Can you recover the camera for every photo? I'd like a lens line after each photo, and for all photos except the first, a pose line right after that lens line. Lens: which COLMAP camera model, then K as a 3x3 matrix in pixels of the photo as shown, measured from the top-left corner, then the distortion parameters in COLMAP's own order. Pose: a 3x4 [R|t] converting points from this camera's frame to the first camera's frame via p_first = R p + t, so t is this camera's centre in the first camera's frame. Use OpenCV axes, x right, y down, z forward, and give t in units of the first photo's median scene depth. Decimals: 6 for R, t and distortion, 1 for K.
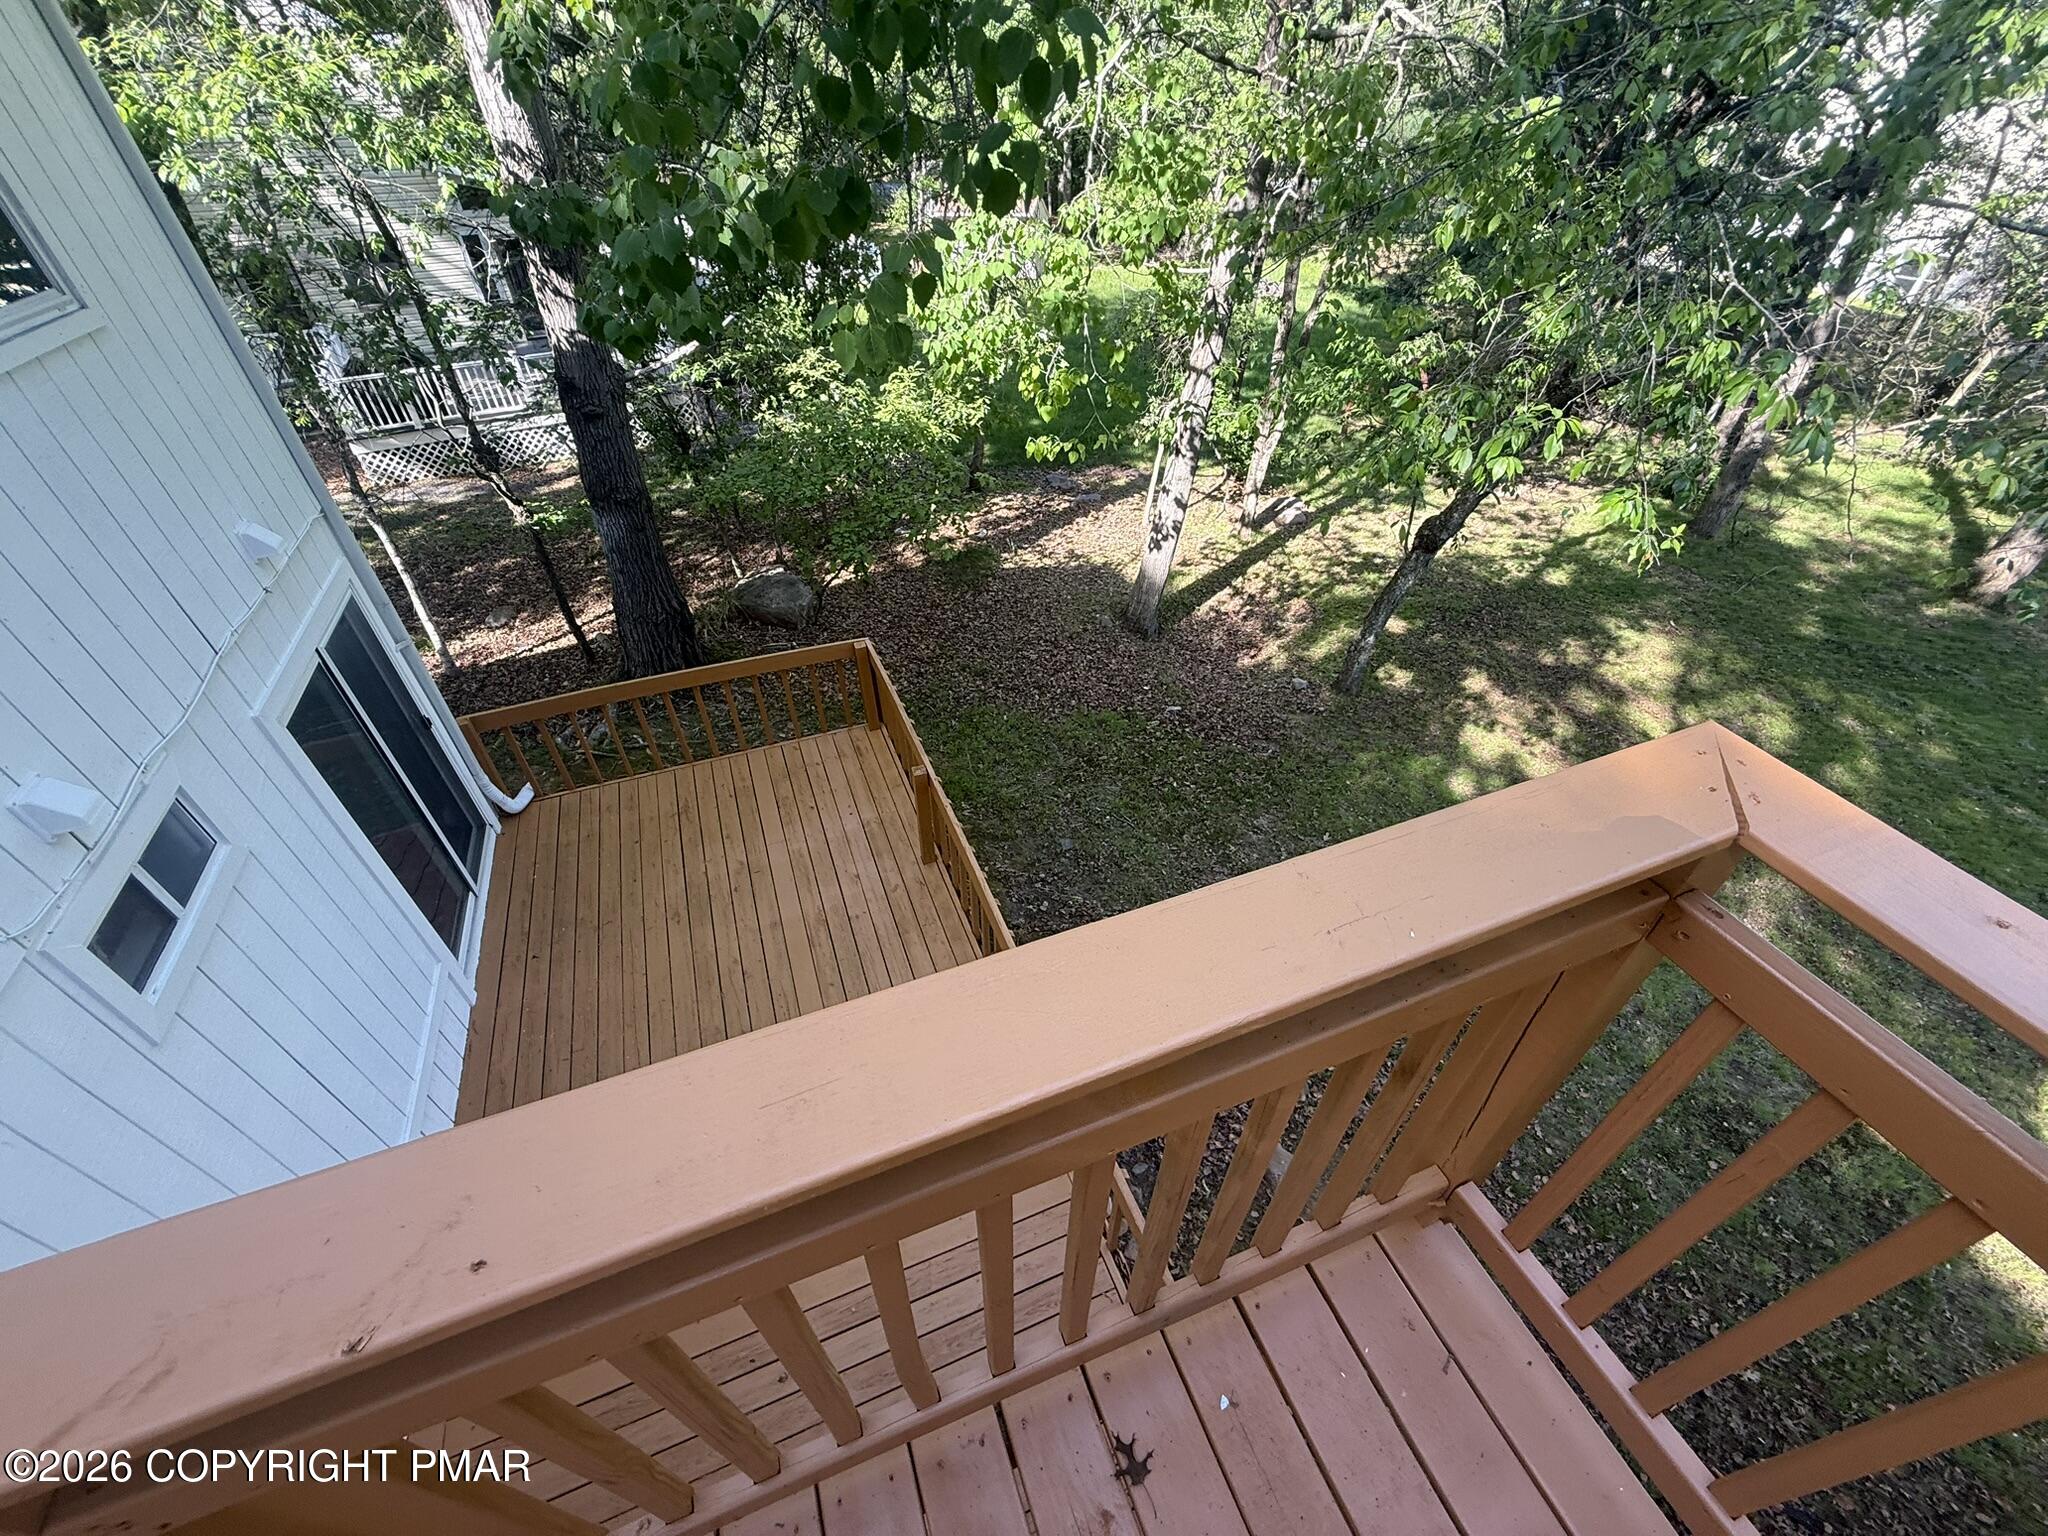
lens RADIAL K [[824.4, 0, 1022.9], [0, 824.4, 769.9], [0, 0, 1]] dist [0.001956, 0.001052]
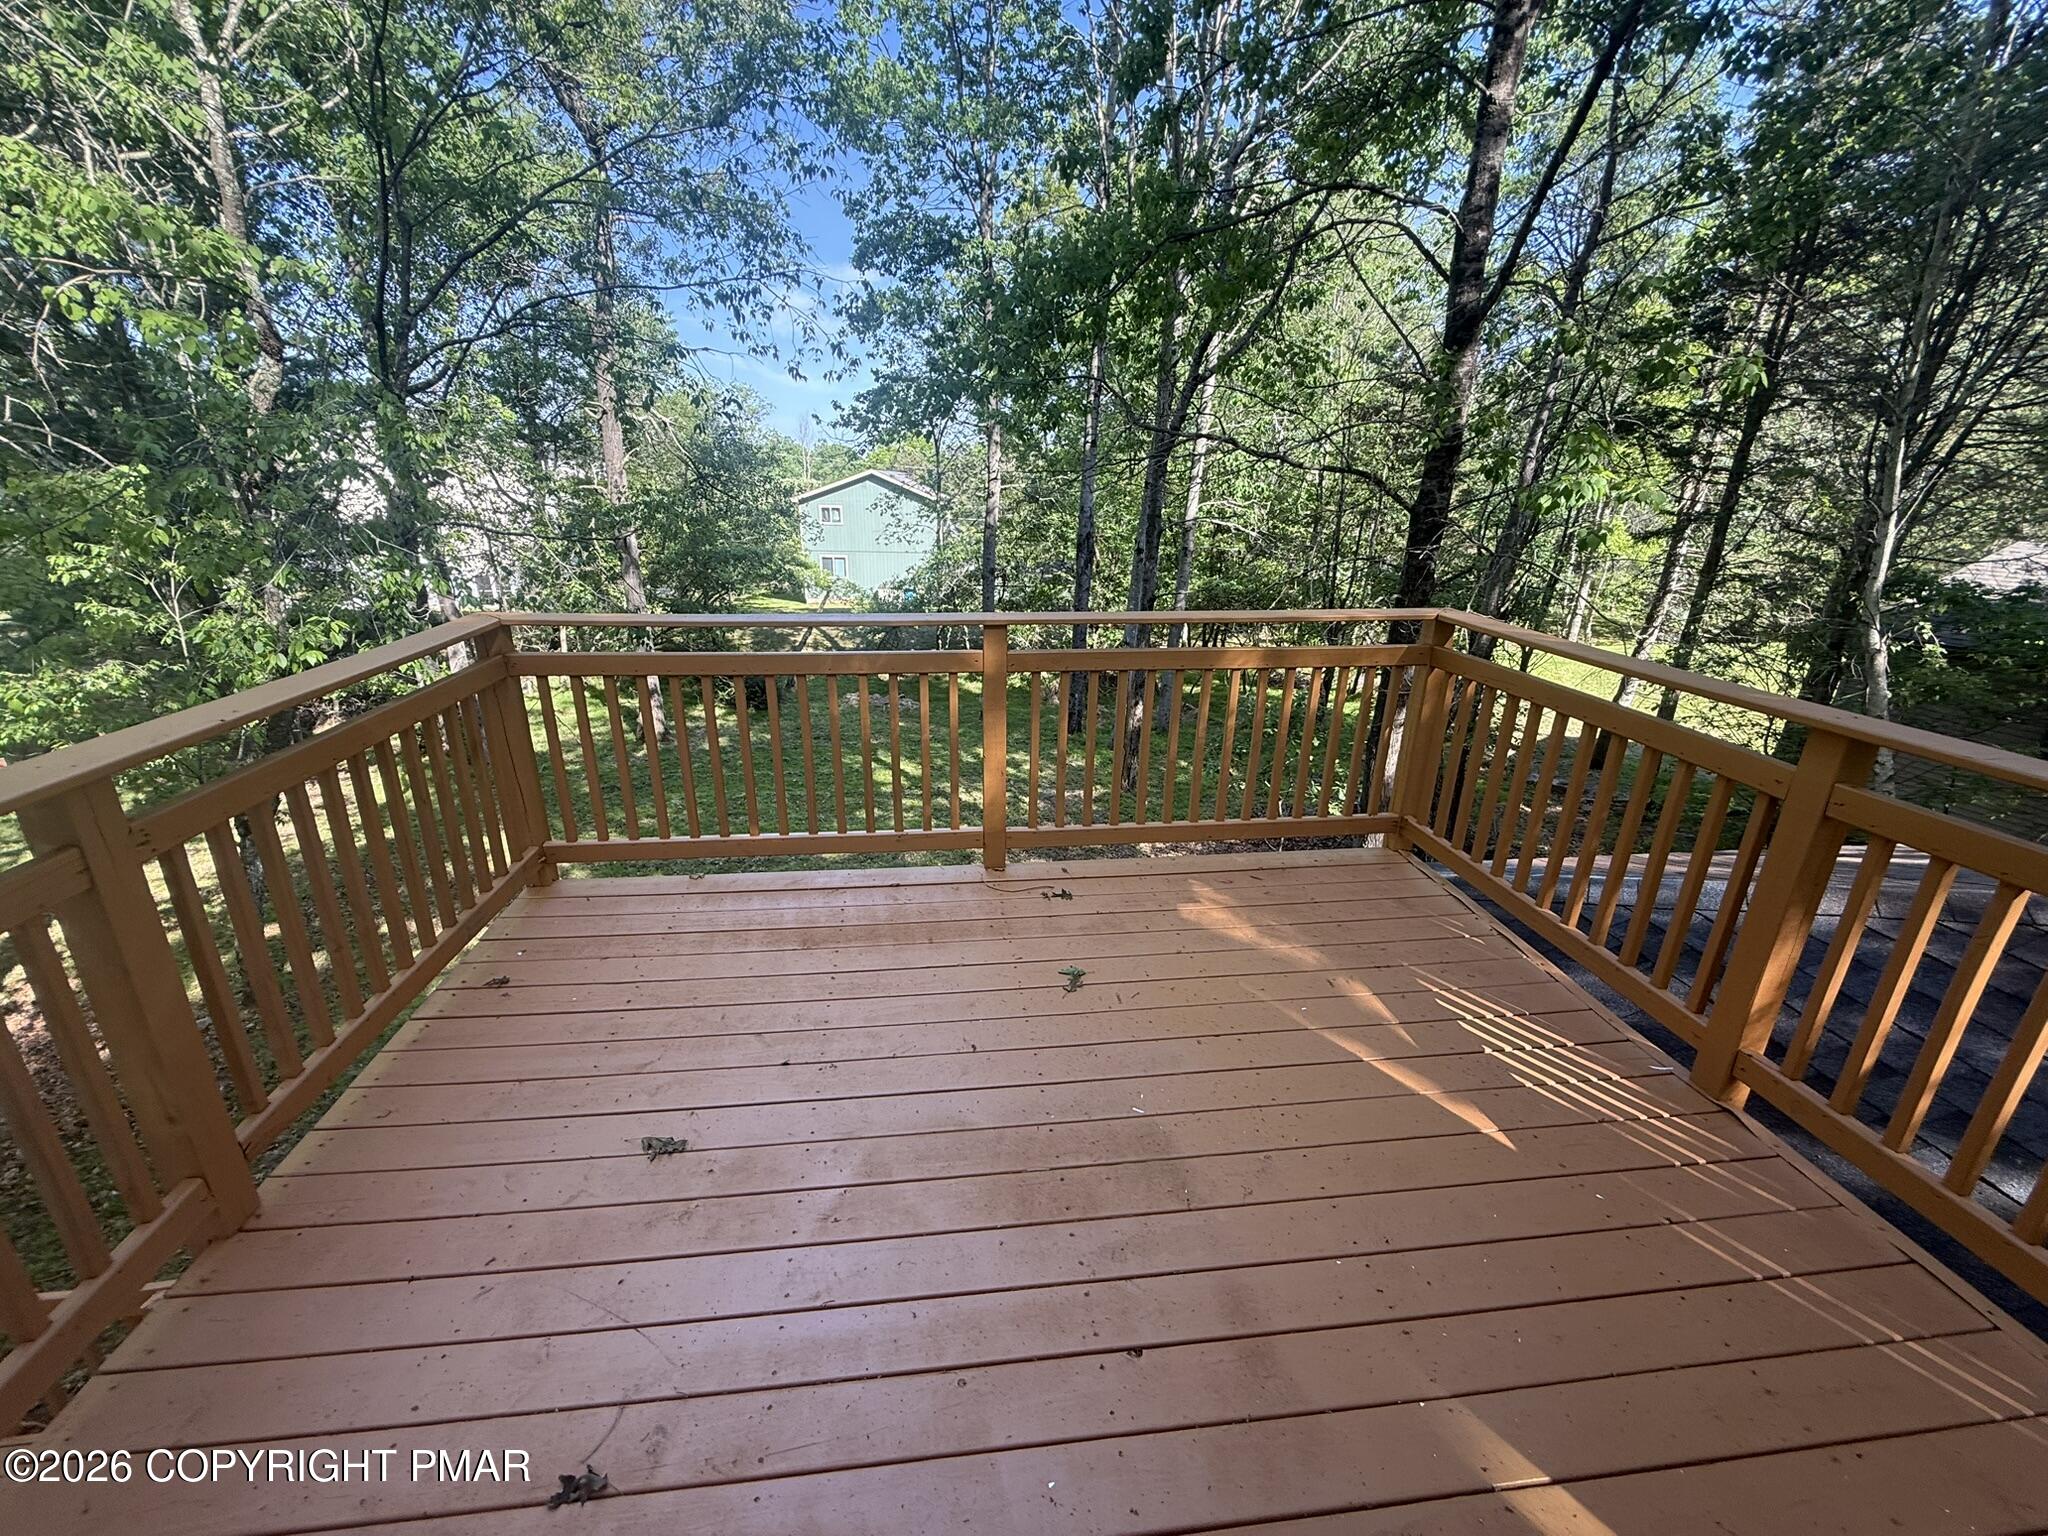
lens RADIAL K [[824.4, 0, 1021.6], [0, 824.4, 768.6], [0, 0, 1]] dist [0.001956, 0.001052]
pose [[0.256803, -0.306501, 0.916575, -0.148930], [0.606001, 0.789850, 0.094337, 0.123206], [-0.752871, 0.531219, 0.388576, -0.129087]]
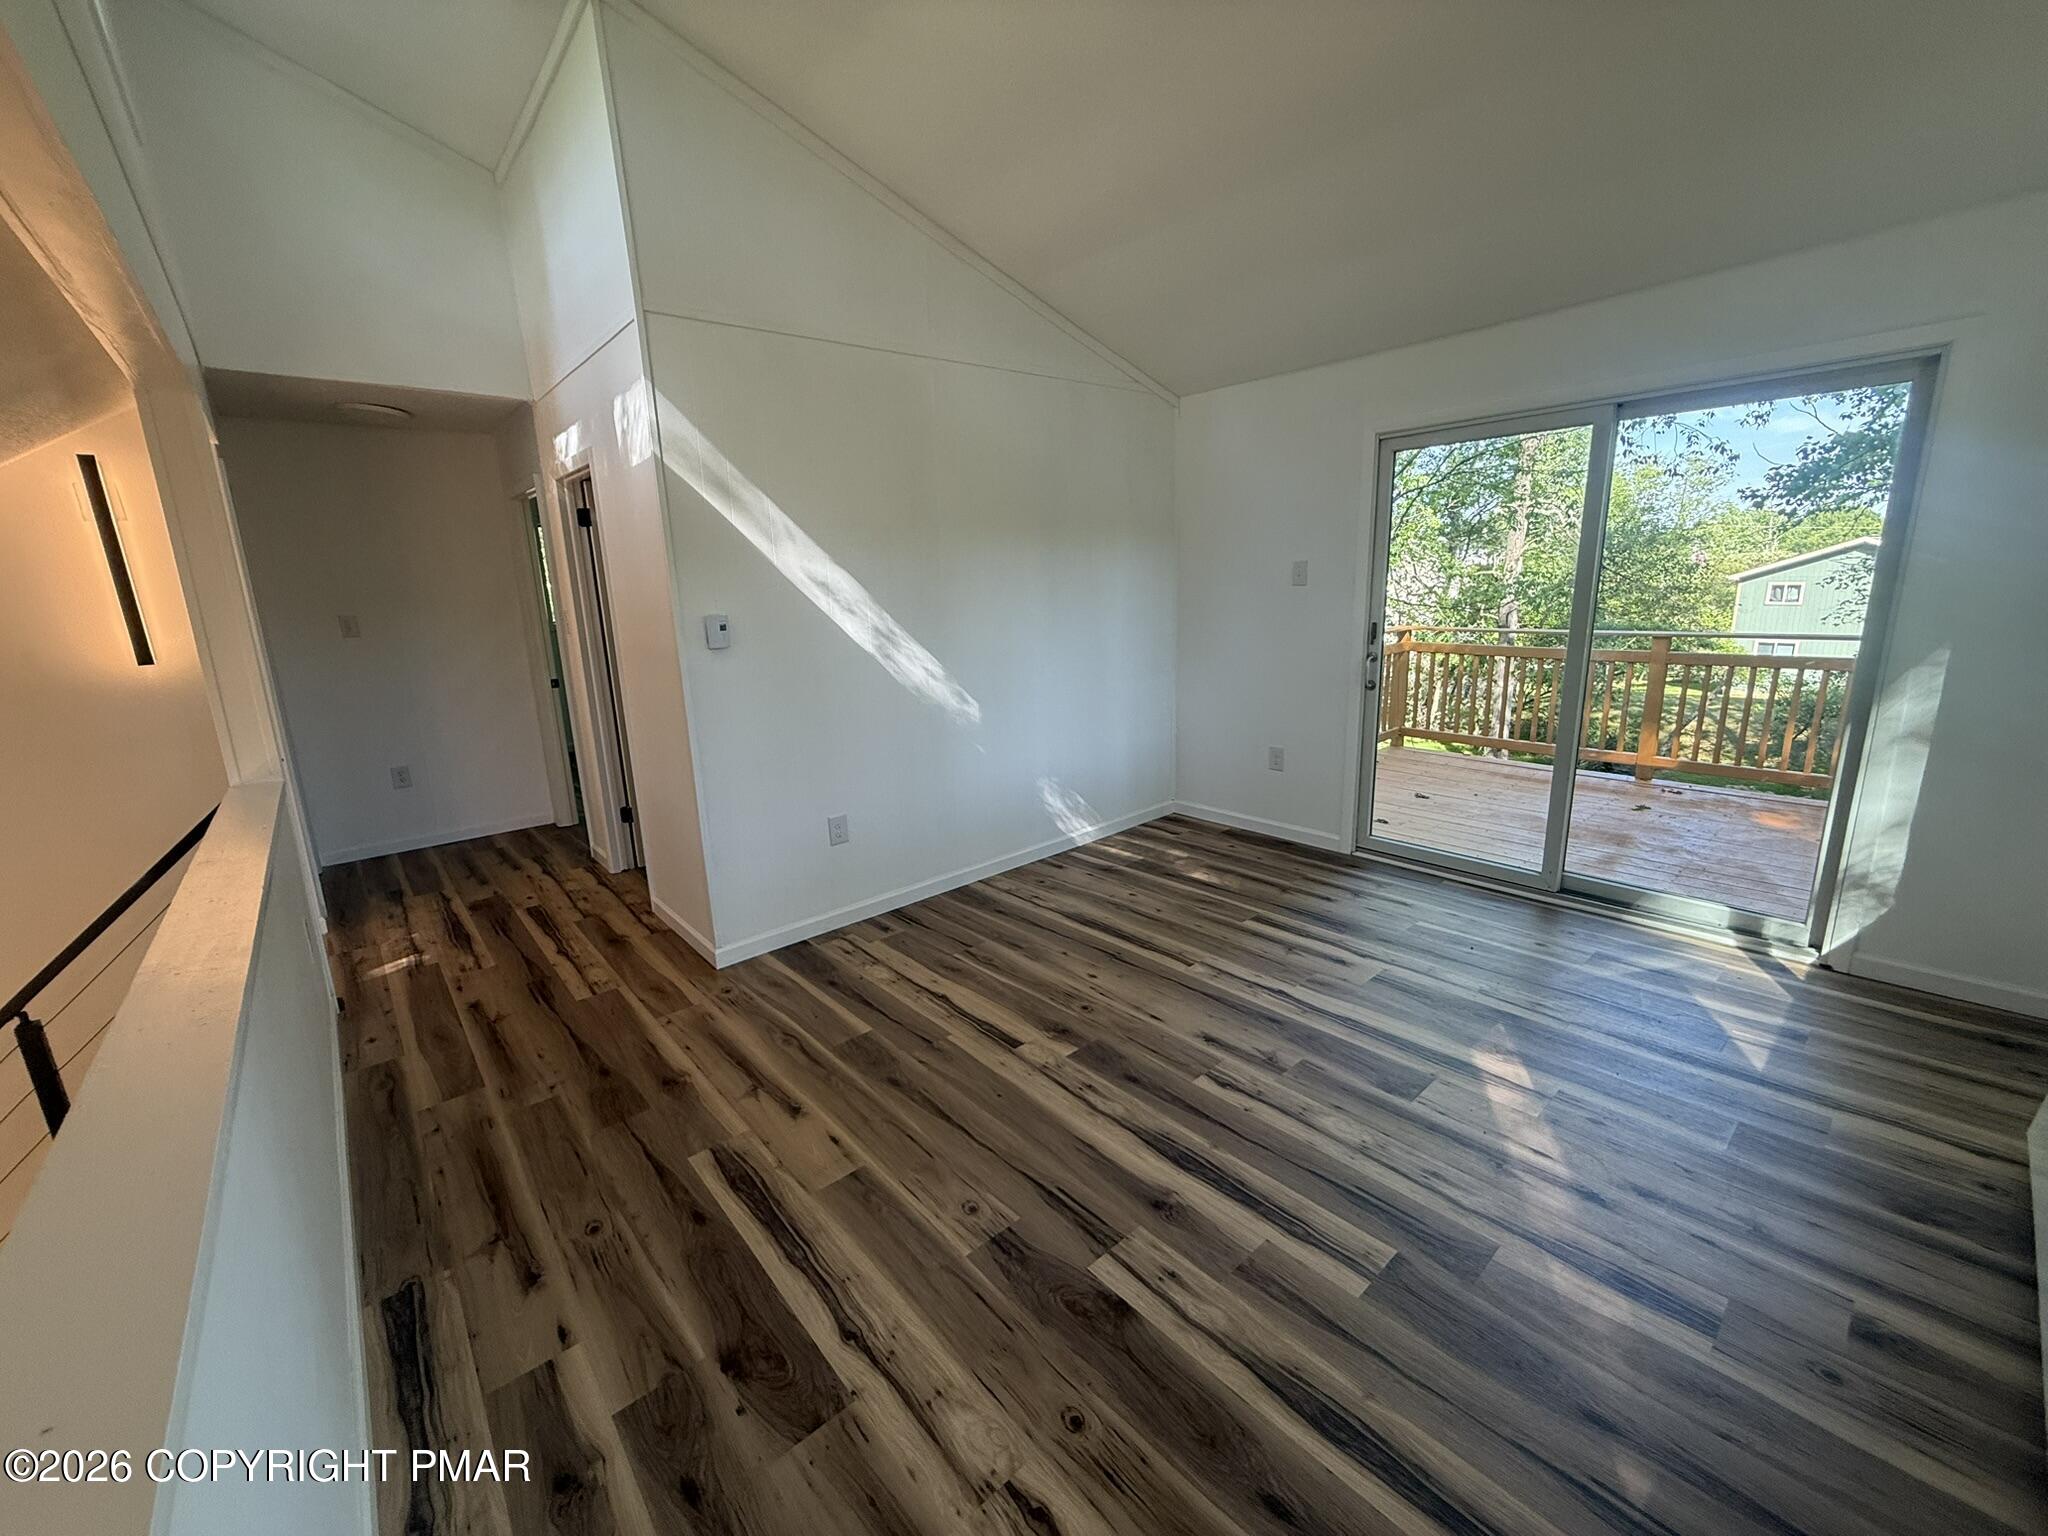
lens RADIAL K [[824.4, 0, 1025.5], [0, 824.4, 768.7], [0, 0, 1]] dist [0.001956, 0.001052]
pose [[0.942167, -0.099734, 0.319961, -0.280013], [0.235696, 0.875896, -0.421015, 0.209530], [-0.238263, 0.472080, 0.848747, -0.229191]]
